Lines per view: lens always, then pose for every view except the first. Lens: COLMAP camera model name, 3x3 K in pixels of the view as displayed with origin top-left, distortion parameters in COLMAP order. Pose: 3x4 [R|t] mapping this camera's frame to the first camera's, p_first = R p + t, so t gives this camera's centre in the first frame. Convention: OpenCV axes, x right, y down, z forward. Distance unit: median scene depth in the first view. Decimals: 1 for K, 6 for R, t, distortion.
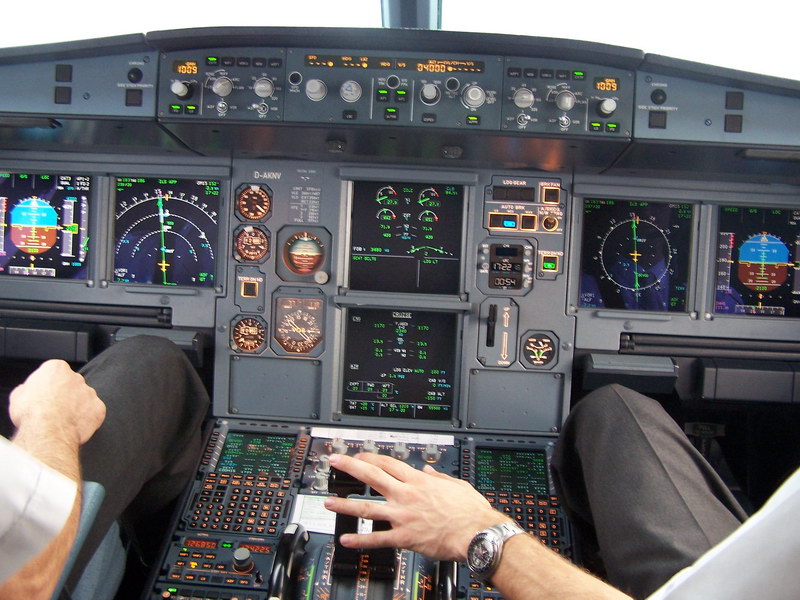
lens RADIAL K [[904.5, 0, 400.0], [0, 904.5, 300.0], [0, 0, 1]] dist [-0.205248, 0.340737]
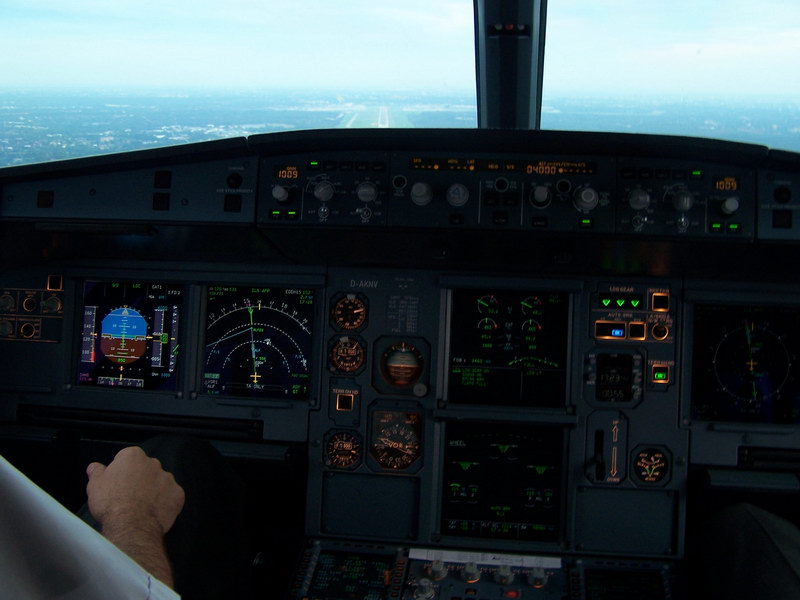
lens RADIAL K [[904.5, 0, 400.0], [0, 904.5, 300.0], [0, 0, 1]] dist [-0.205248, 0.340737]
pose [[0.997125, -0.007973, -0.075359, -0.035940], [-0.001453, 0.992255, -0.124209, -0.000798], [0.075766, 0.123961, 0.989390, 0.041864]]
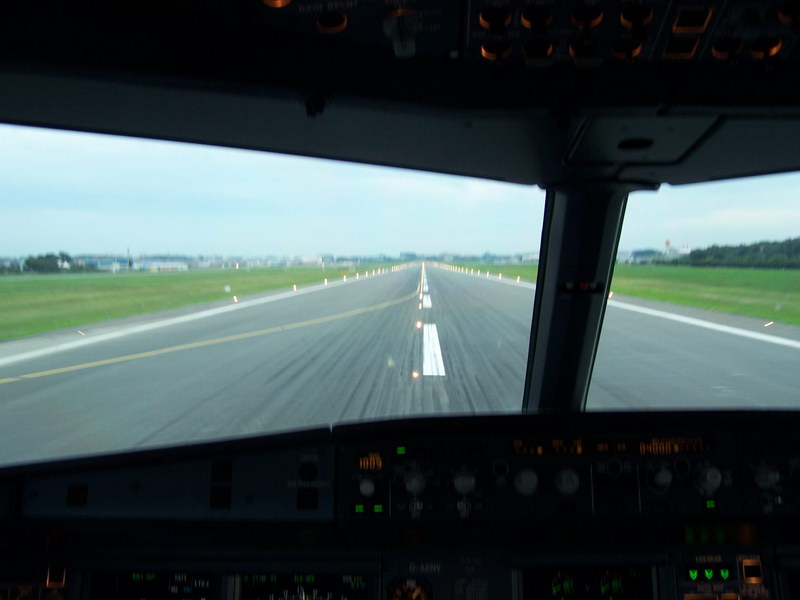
lens RADIAL K [[904.5, 0, 400.0], [0, 904.5, 300.0], [0, 0, 1]] dist [-0.205248, 0.340737]
pose [[0.998572, -0.044725, 0.029211, -0.186597], [0.052023, 0.938383, -0.341660, -0.090101], [-0.012130, 0.342692, 0.939370, 0.110674]]
